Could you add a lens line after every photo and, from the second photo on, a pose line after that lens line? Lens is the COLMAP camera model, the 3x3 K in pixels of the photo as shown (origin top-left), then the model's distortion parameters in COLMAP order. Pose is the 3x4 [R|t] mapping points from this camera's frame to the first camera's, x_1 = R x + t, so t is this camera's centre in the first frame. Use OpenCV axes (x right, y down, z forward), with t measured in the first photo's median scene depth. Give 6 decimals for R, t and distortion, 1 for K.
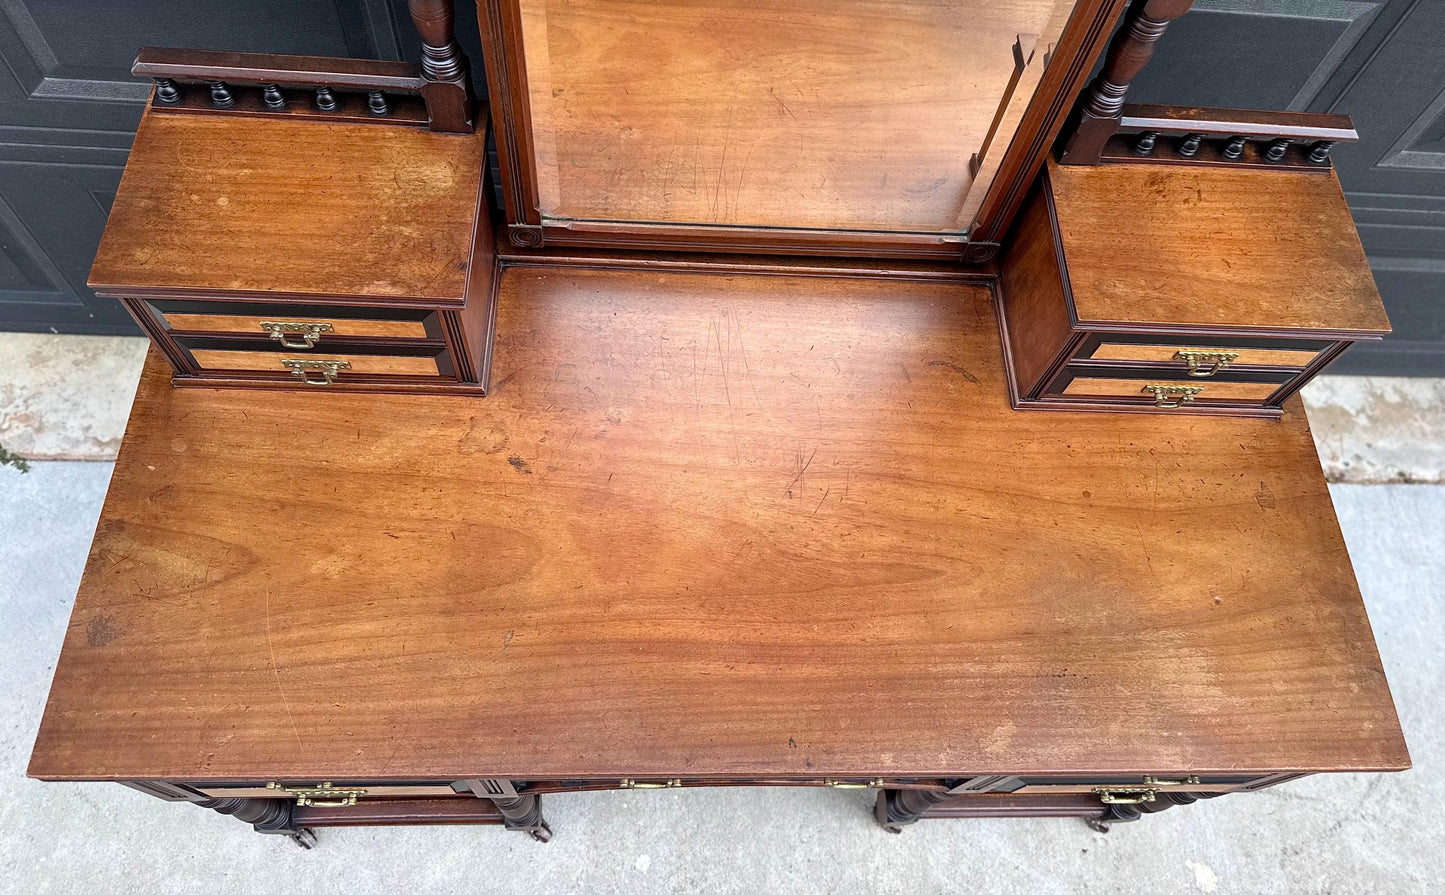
lens RADIAL K [[1092.0, 0, 750.2], [0, 1092.0, 316.9], [0, 0, 1]] dist [0.068608, -0.101455]
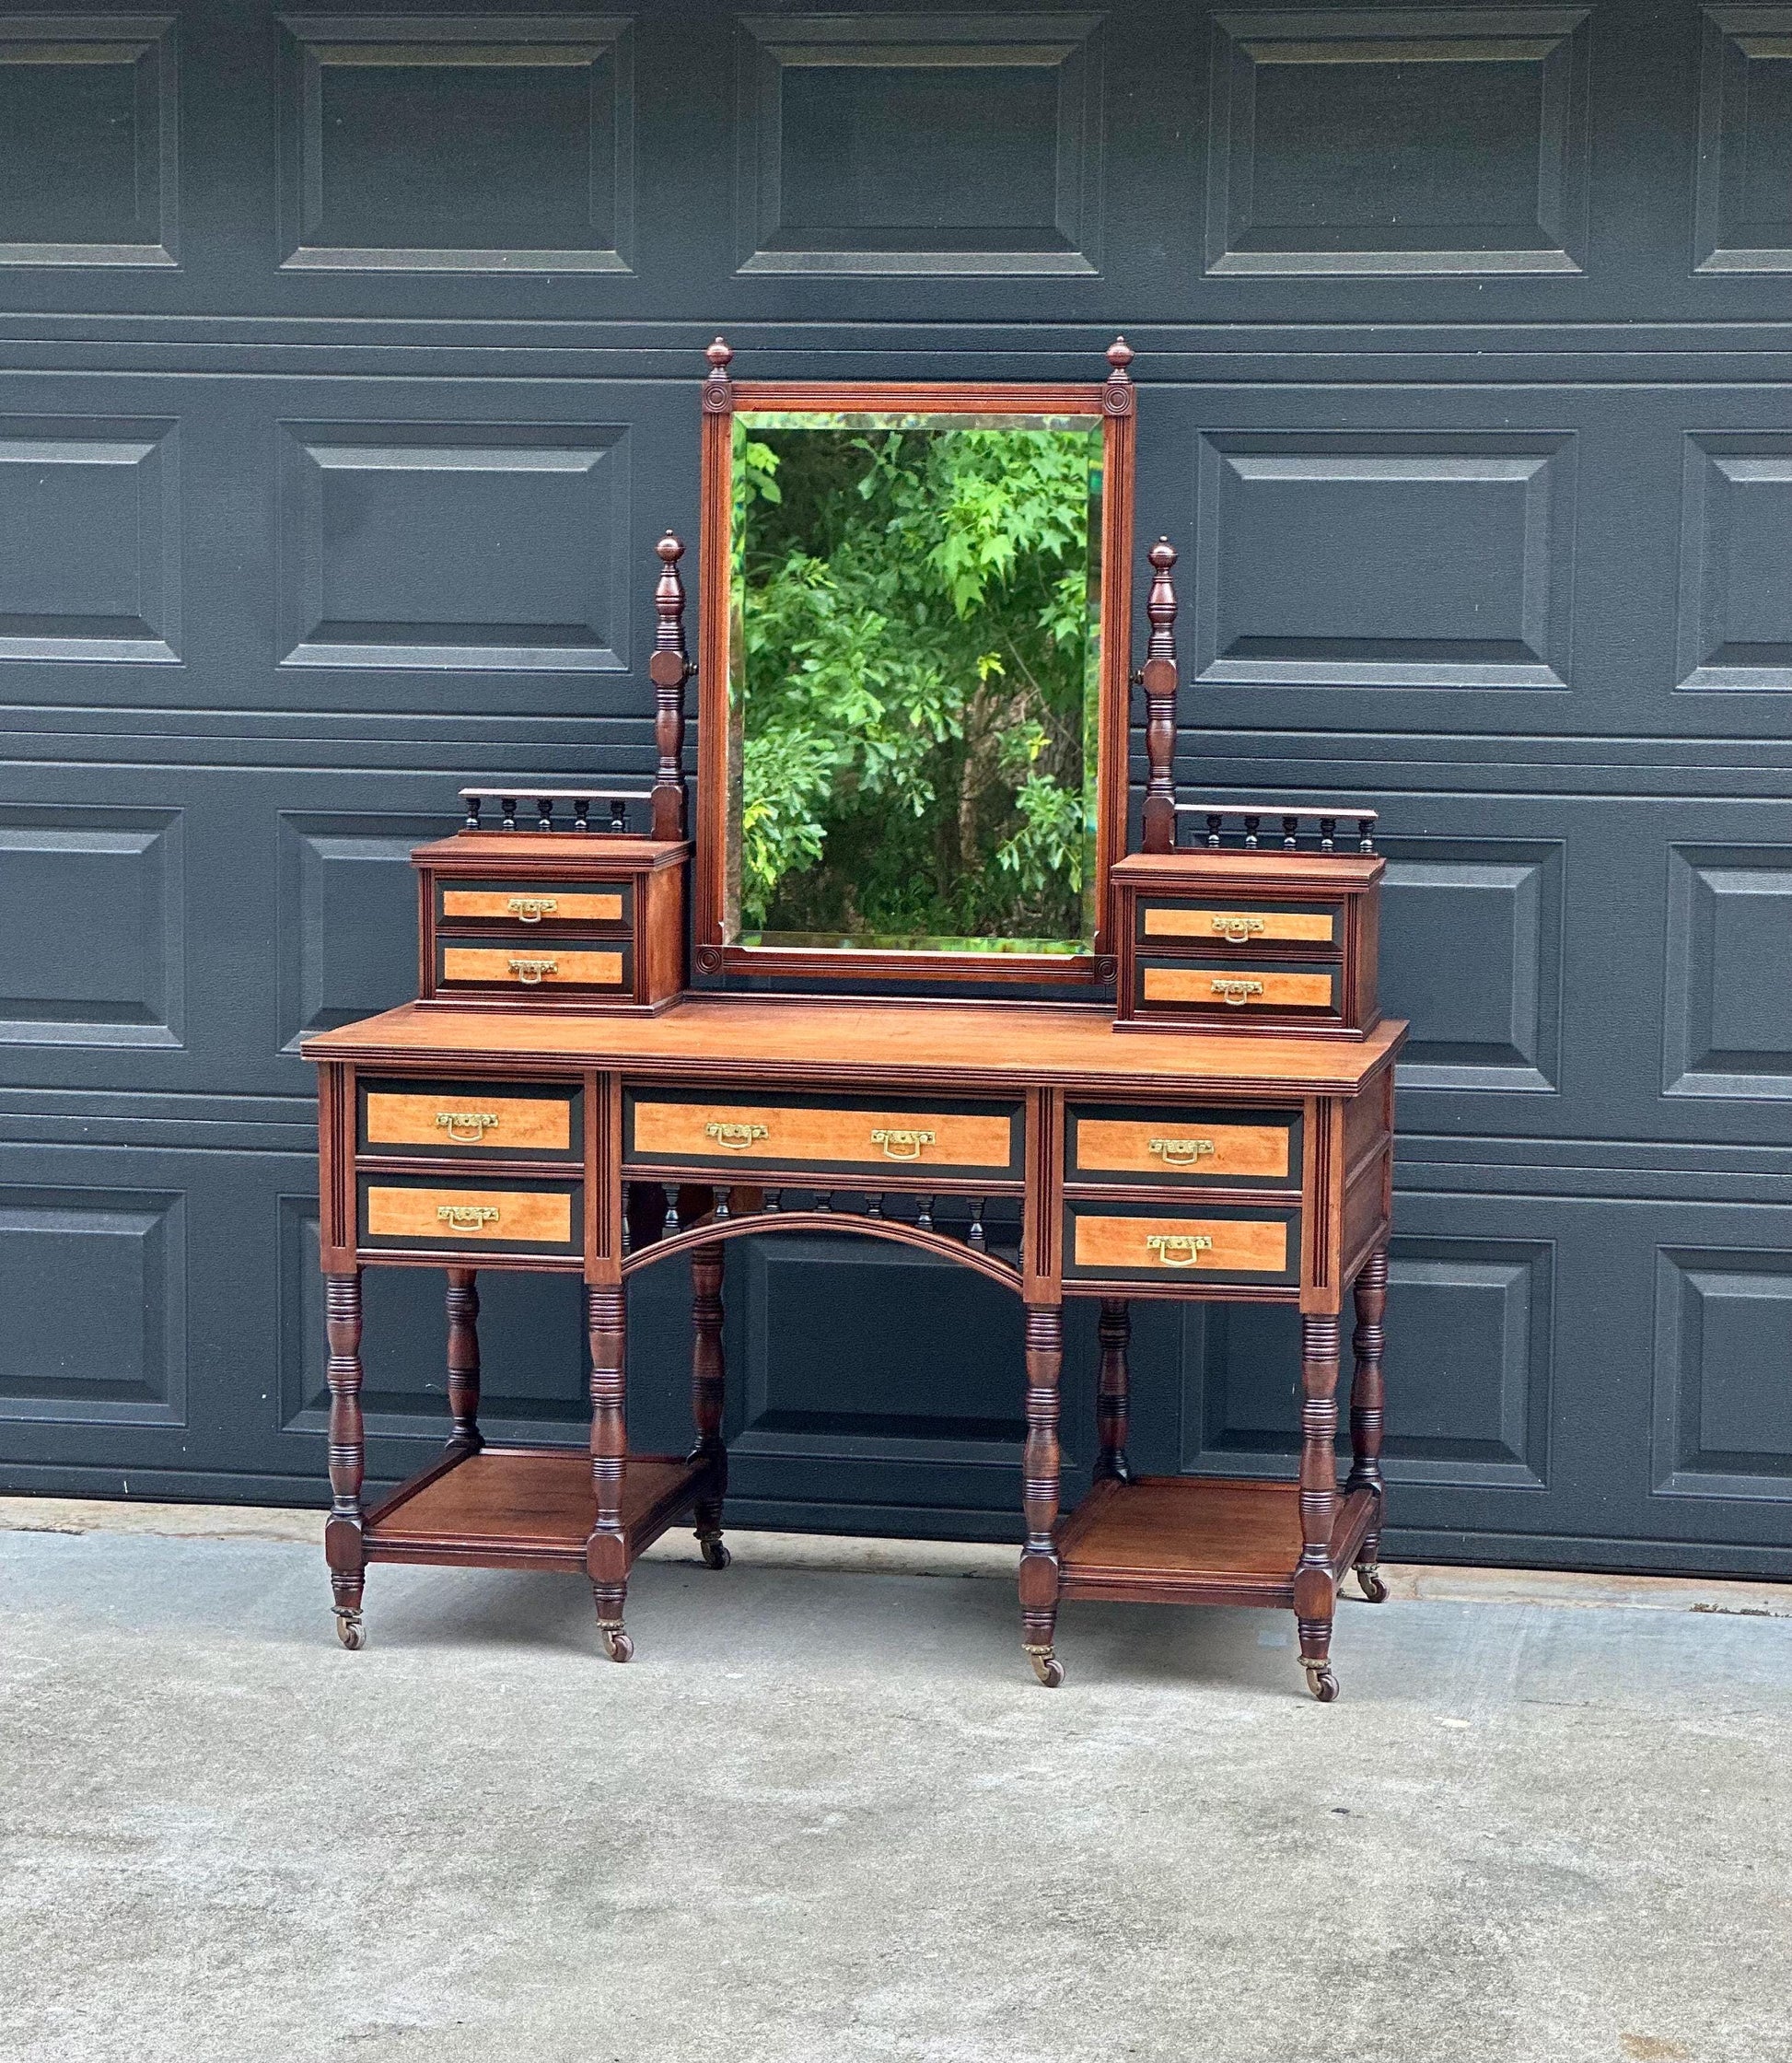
lens RADIAL K [[5444.7, 0, 889.4], [0, 5444.7, 1133.8], [0, 0, 1]] dist [-0.312508, 10.072610]
pose [[0.972417, -0.068594, -0.222934, 1.356037], [-0.135414, 0.612190, -0.779029, 4.872596], [0.189915, 0.787730, 0.586015, -2.380794]]
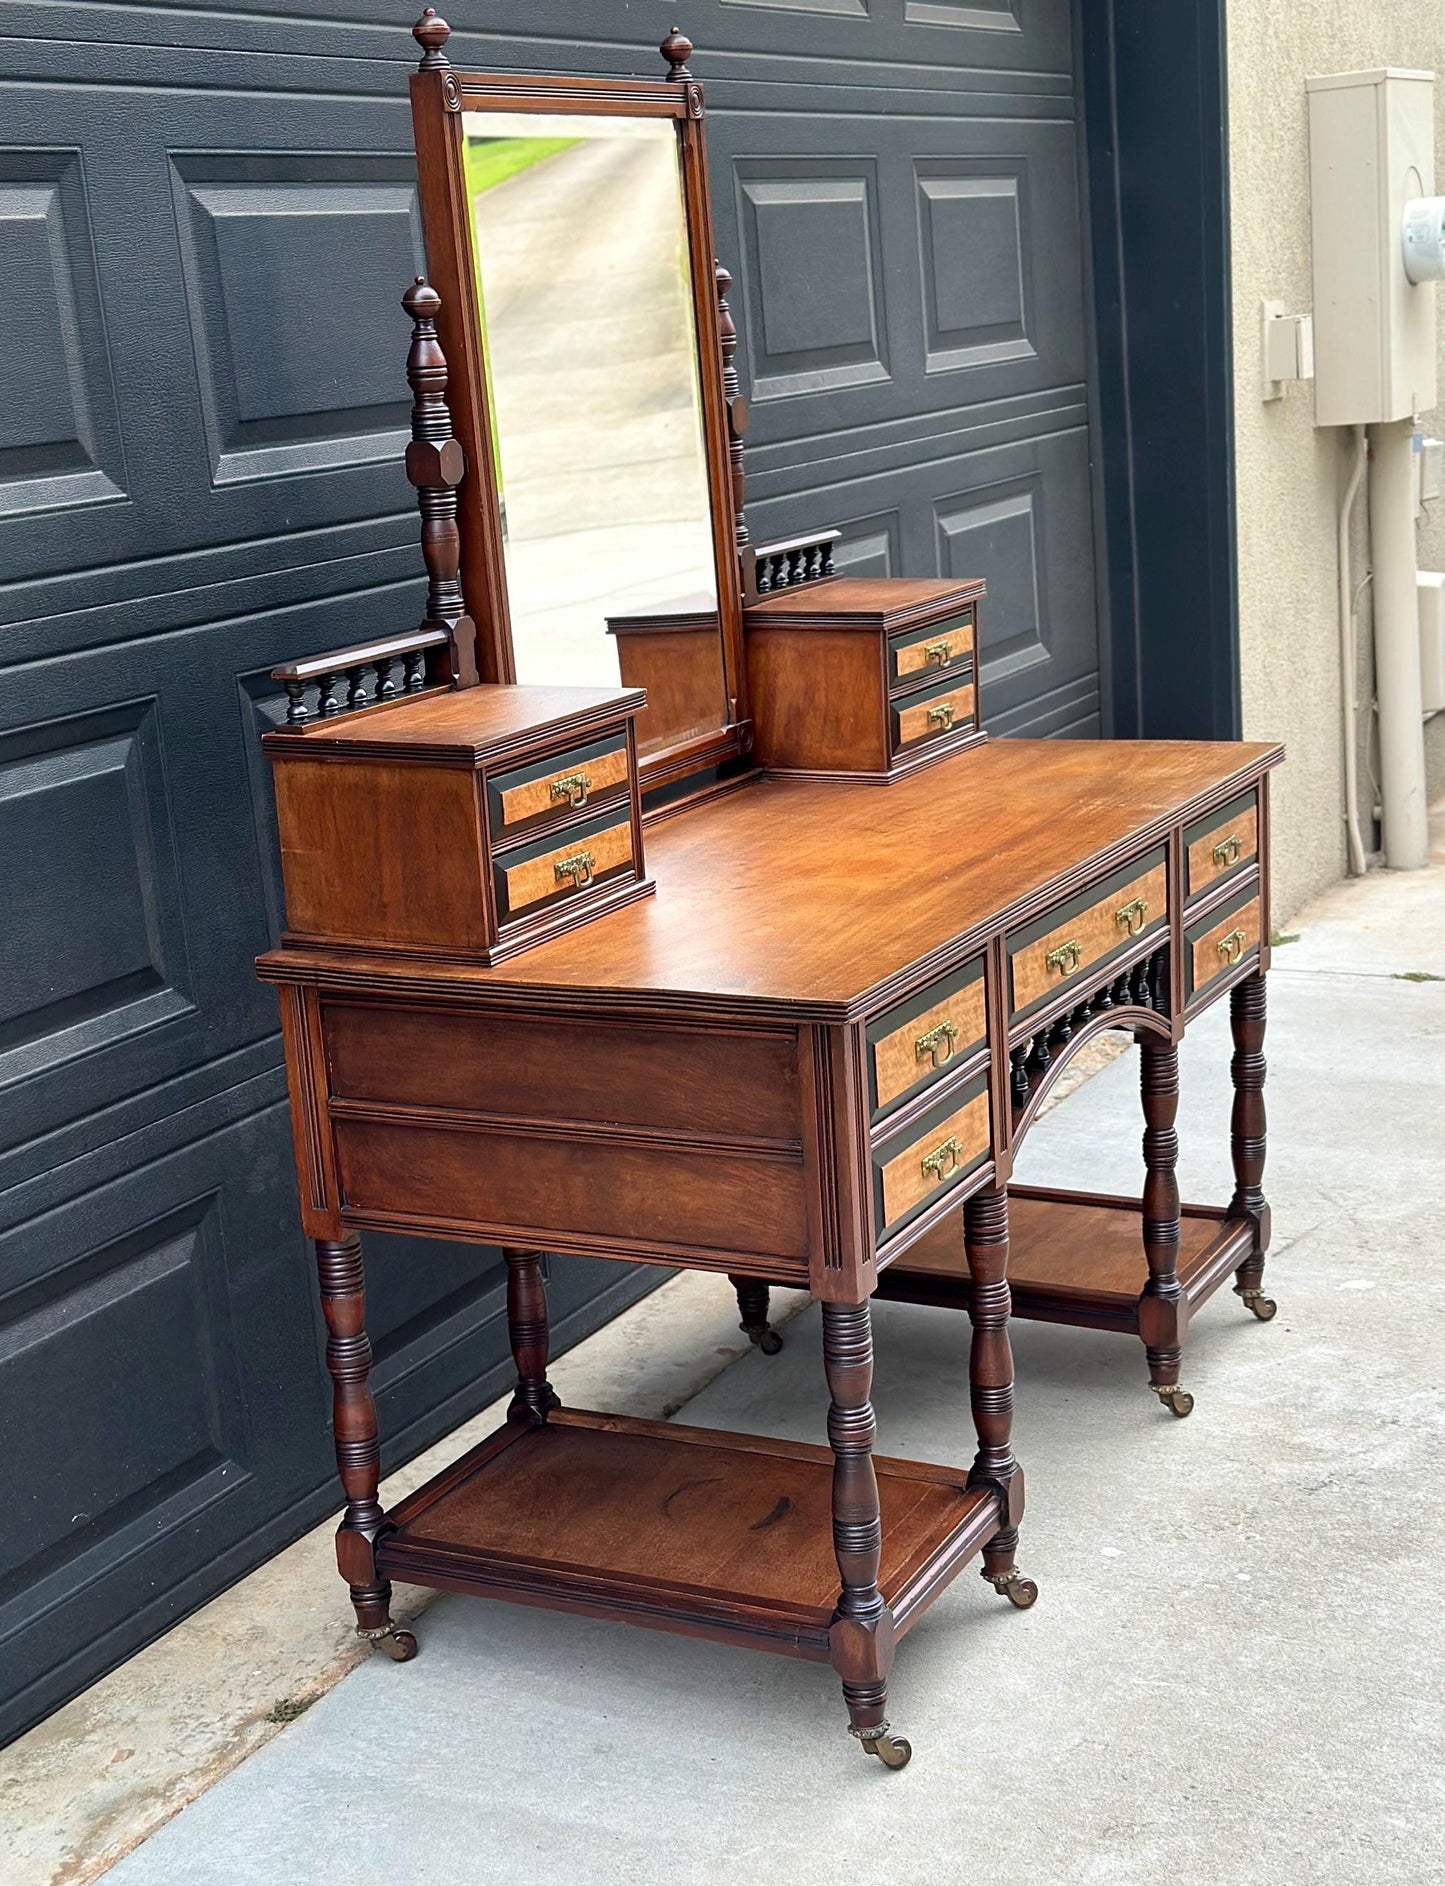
lens RADIAL K [[2818.0, 0, 721.1], [0, 2818.0, 1006.7], [0, 0, 1]] dist [0.163002, -0.049372]
pose [[0.468554, -0.351050, 0.810692, -2.322957], [0.810474, 0.535984, -0.236333, 0.779442], [-0.351553, 0.767779, 0.535654, -0.260554]]
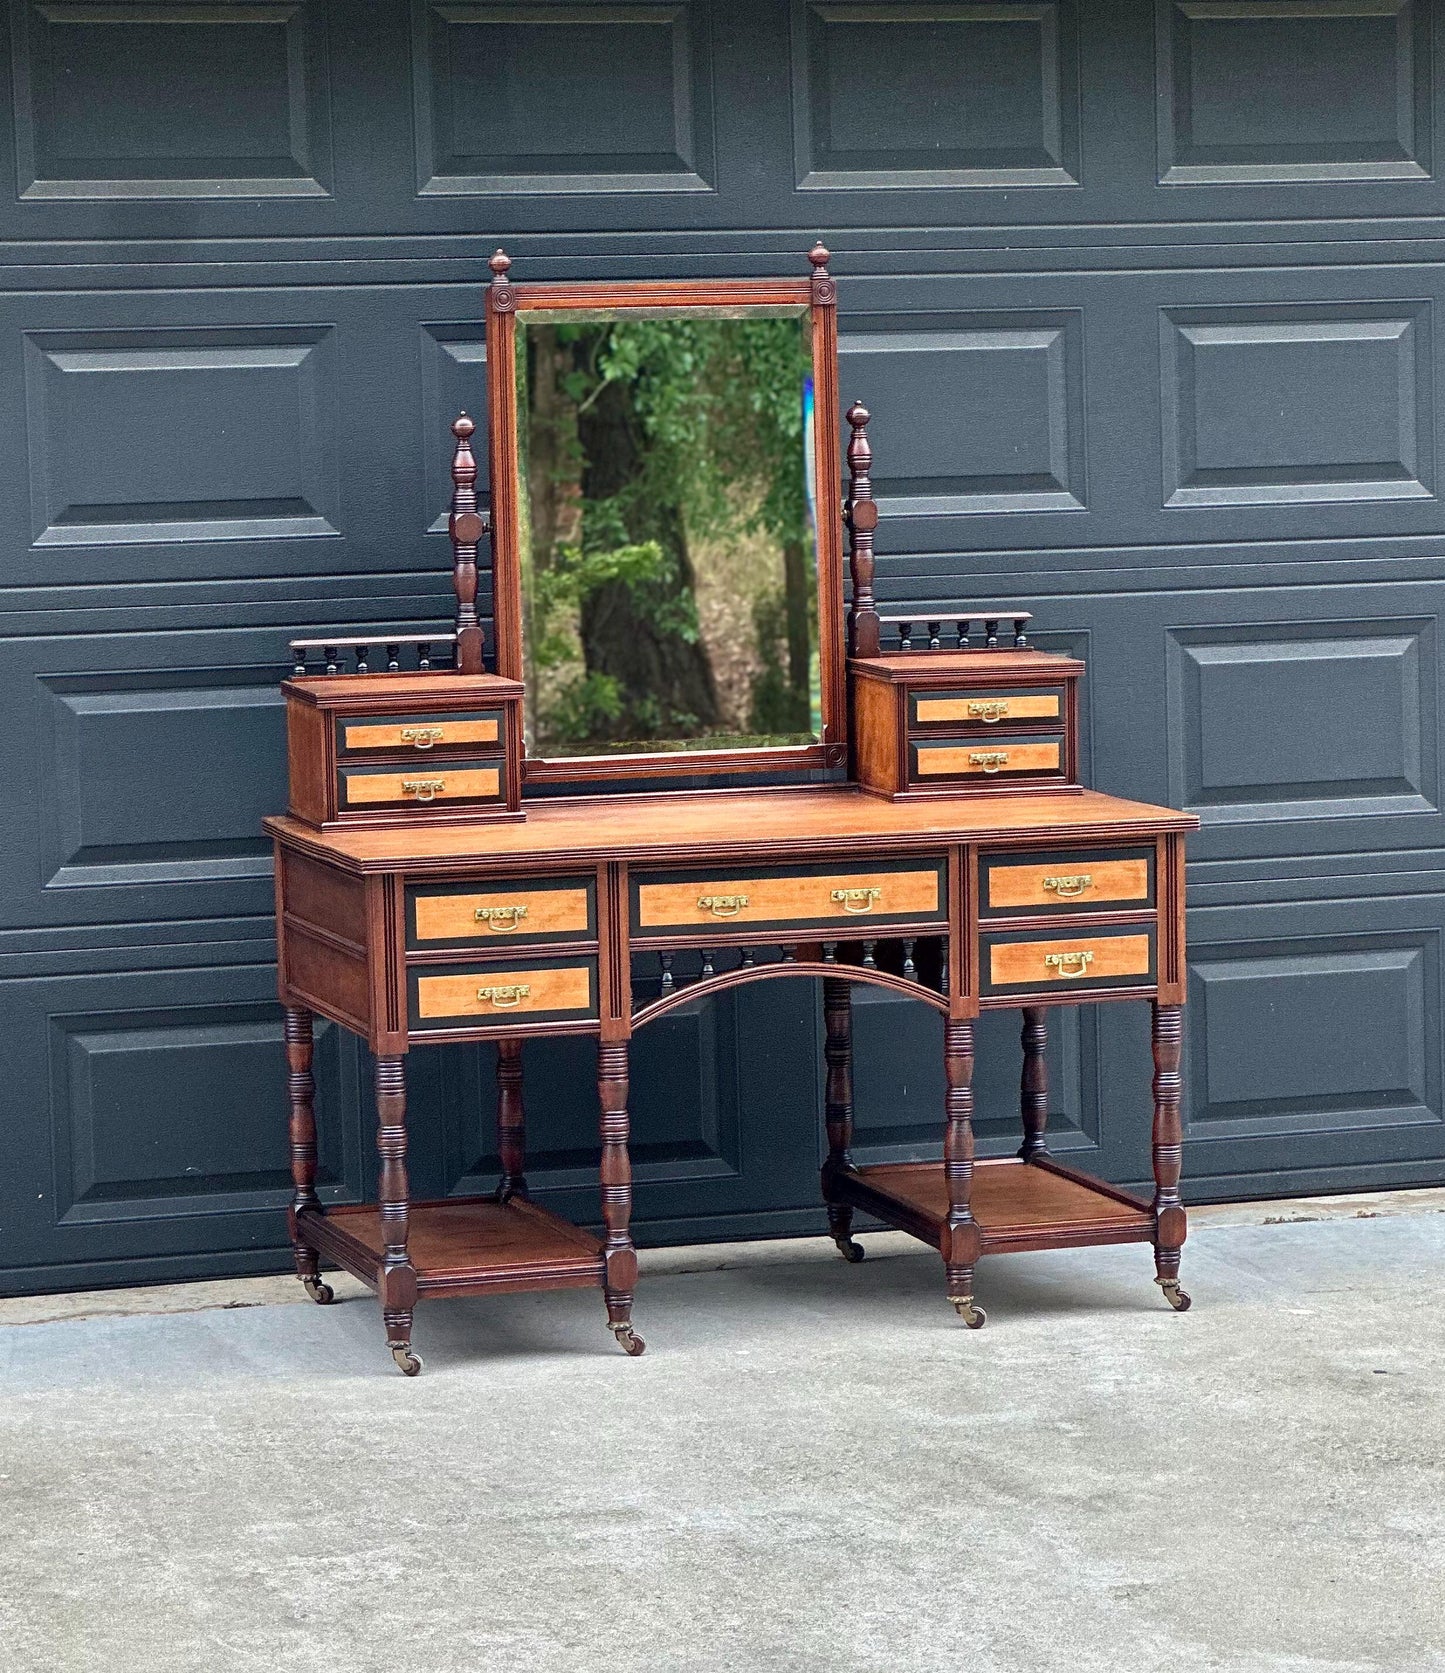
lens RADIAL K [[5302.6, 0, 684.2], [0, 5302.6, 834.5], [0, 0, 1]] dist [-0.553349, 15.567431]
pose [[0.951511, -0.153122, 0.266798, -1.932420], [0.304903, 0.584388, -0.752014, 5.438643], [-0.040764, 0.796897, 0.602739, -3.191727]]
